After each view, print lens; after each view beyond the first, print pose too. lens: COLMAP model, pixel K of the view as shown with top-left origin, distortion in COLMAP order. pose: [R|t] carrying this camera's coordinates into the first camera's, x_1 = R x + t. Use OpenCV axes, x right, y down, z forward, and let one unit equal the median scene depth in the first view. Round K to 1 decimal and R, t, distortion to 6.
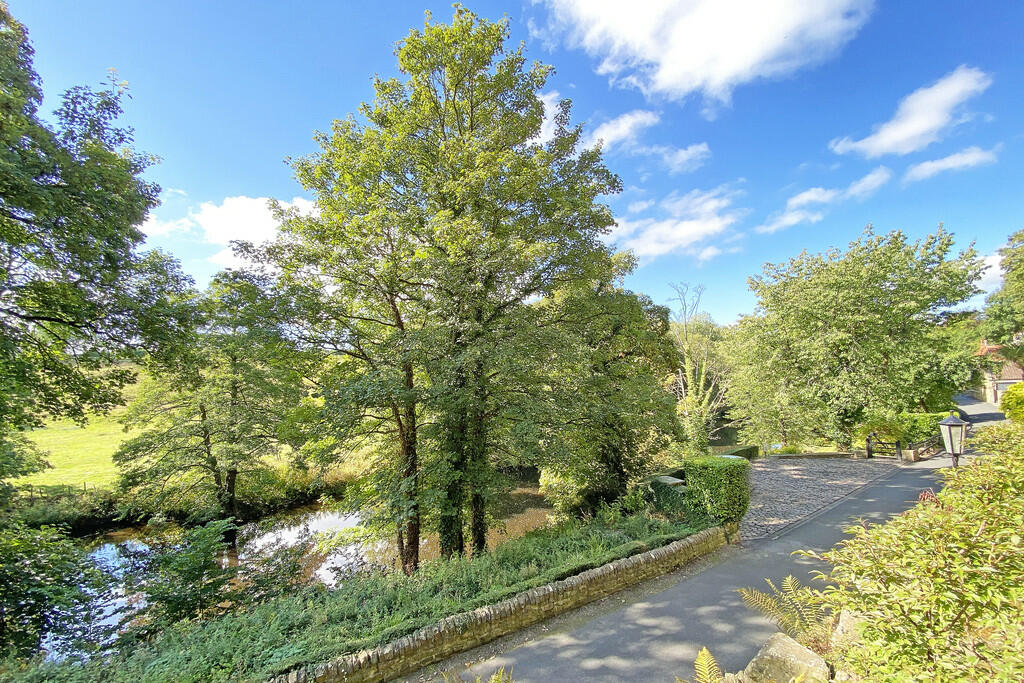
lens RADIAL K [[387.2, 0, 511.2], [0, 387.2, 371.2], [0, 0, 1]] dist [0.007395, -0.013867]
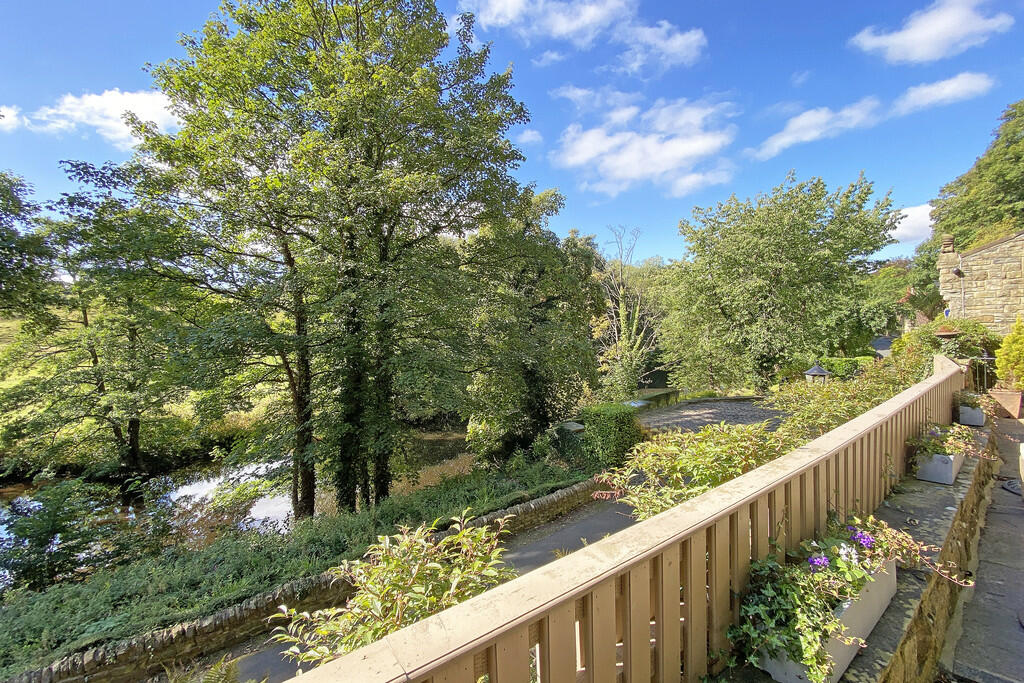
lens RADIAL K [[391.0, 0, 512.0], [0, 391.0, 341.5], [0, 0, 1]] dist [0.012123, -0.014445]
pose [[0.995796, 0.002292, 0.091567, 0.104562], [-0.008948, 0.997340, 0.072340, -0.005335], [-0.091158, -0.072855, 0.993168, 0.022492]]
